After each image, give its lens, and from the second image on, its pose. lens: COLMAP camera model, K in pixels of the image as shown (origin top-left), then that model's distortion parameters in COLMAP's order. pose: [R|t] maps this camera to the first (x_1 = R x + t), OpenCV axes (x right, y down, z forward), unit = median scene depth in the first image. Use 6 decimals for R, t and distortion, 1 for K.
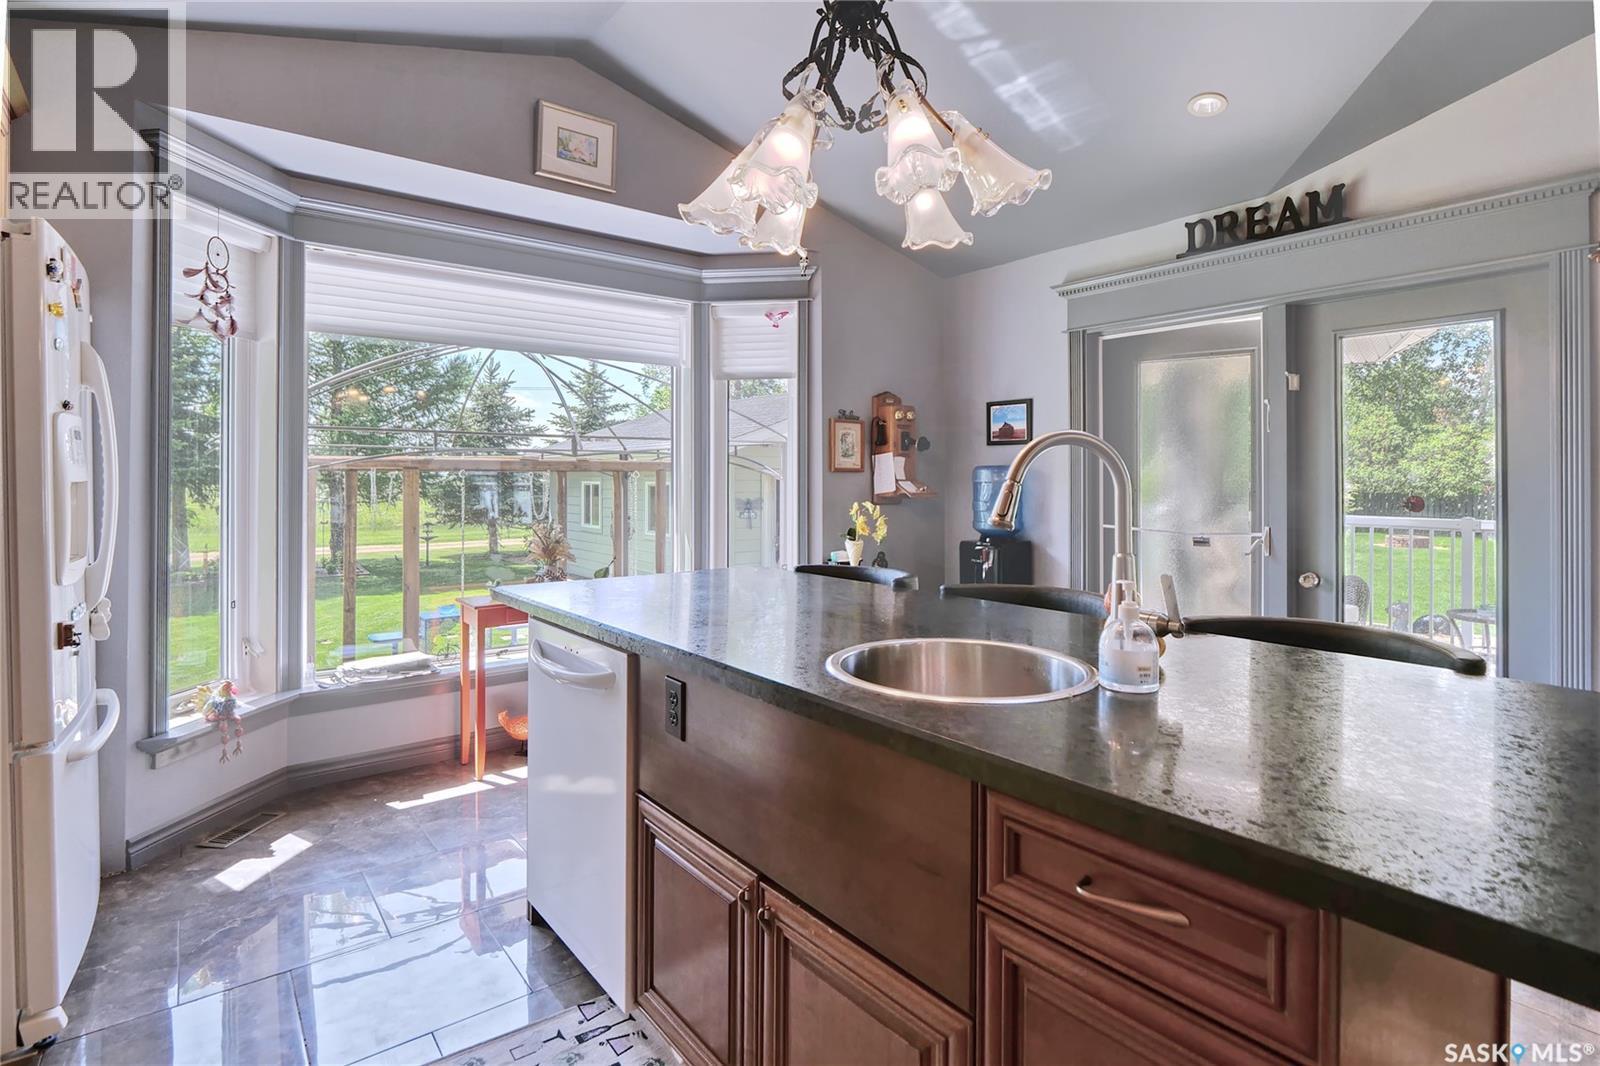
lens RADIAL K [[801.2, 0, 804.0], [0, 801.2, 477.7], [0, 0, 1]] dist [-0.014193, -0.000107]
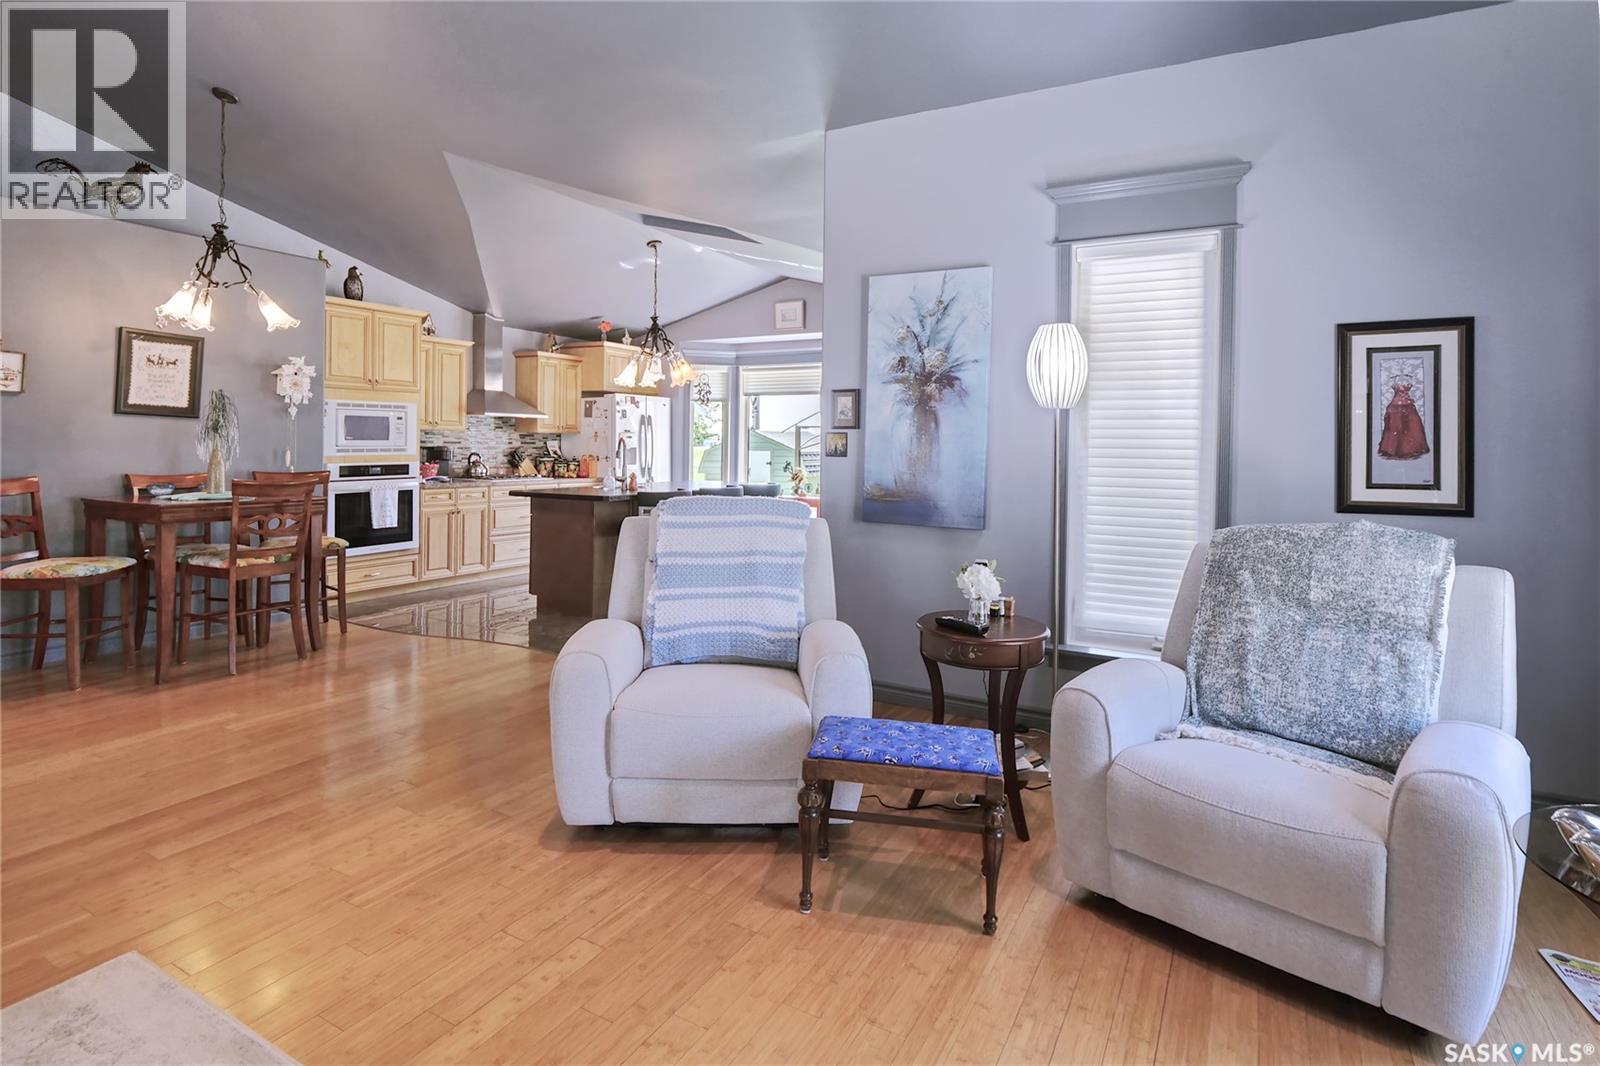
lens RADIAL K [[819.5, 0, 795.6], [0, 819.5, 472.1], [0, 0, 1]] dist [-0.003677, -0.000986]
pose [[0.373267, 0.034550, -0.927081, 1.683271], [-0.009277, 0.999395, 0.033510, -0.009455], [0.927678, -0.003907, 0.373361, 0.053120]]
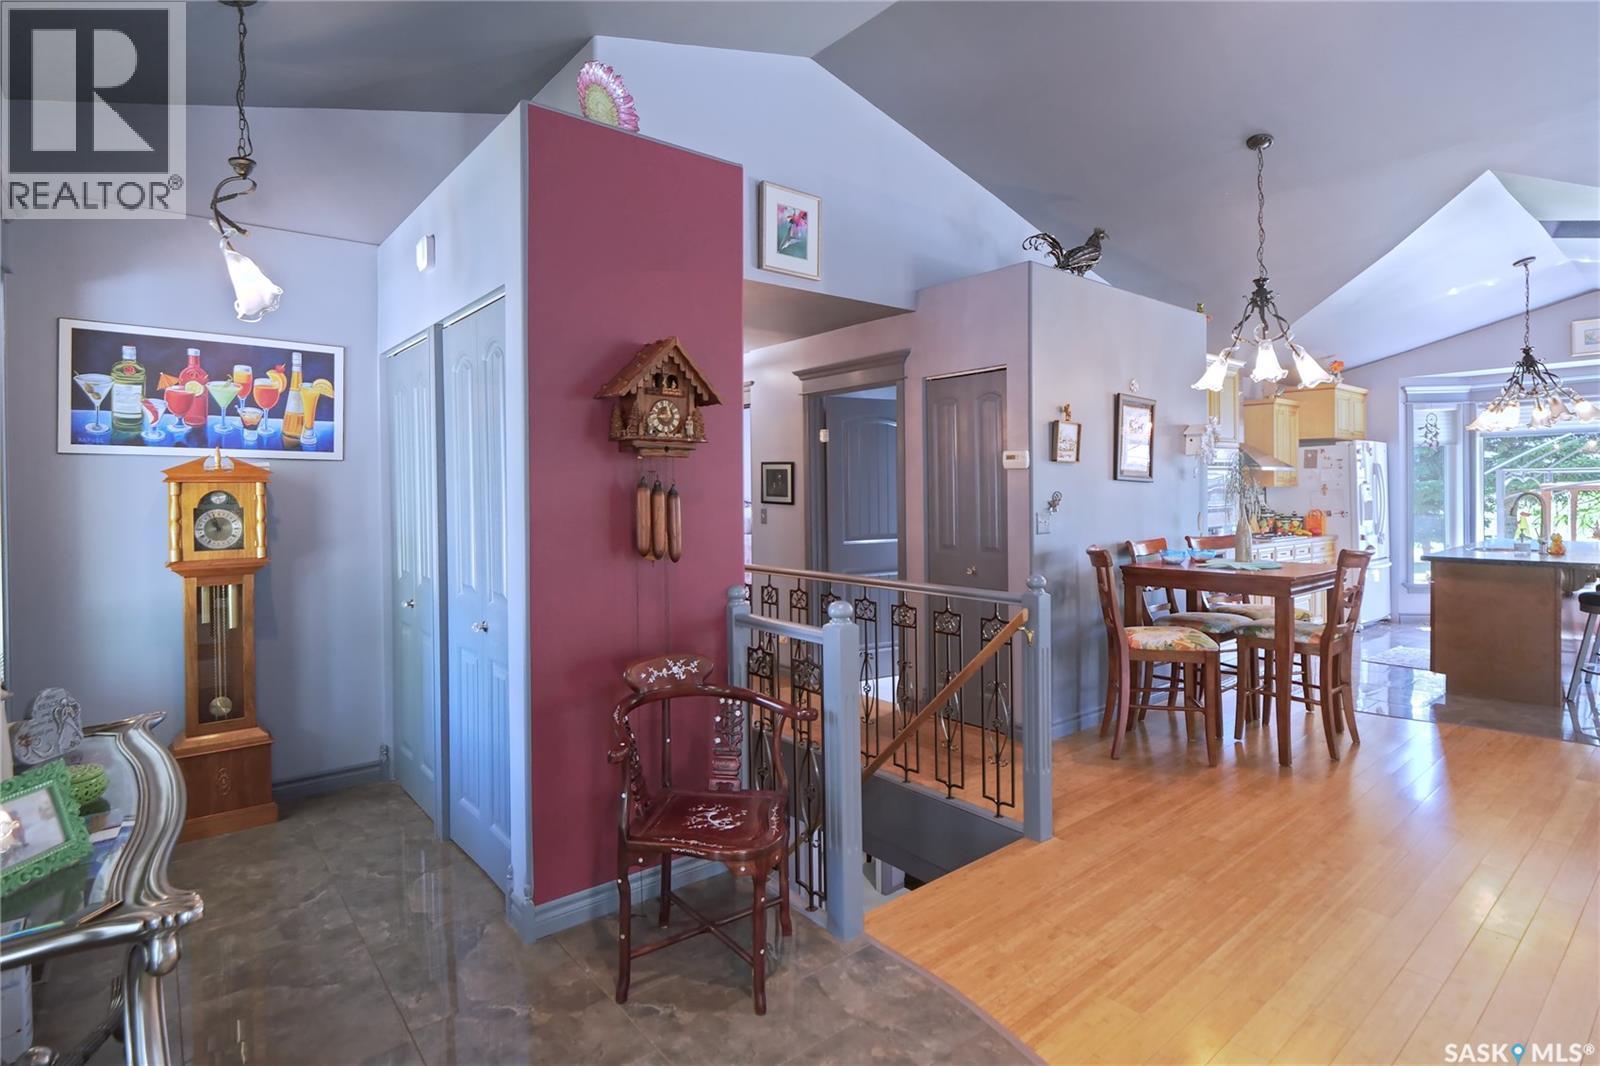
lens RADIAL K [[810.4, 0, 810.0], [0, 810.4, 499.3], [0, 0, 1]] dist [-0.006915, -0.000218]
pose [[0.027837, 0.008099, -0.999580, 1.371901], [0.012798, 0.999882, 0.008458, -0.032755], [0.999531, -0.013028, 0.027730, -0.858187]]
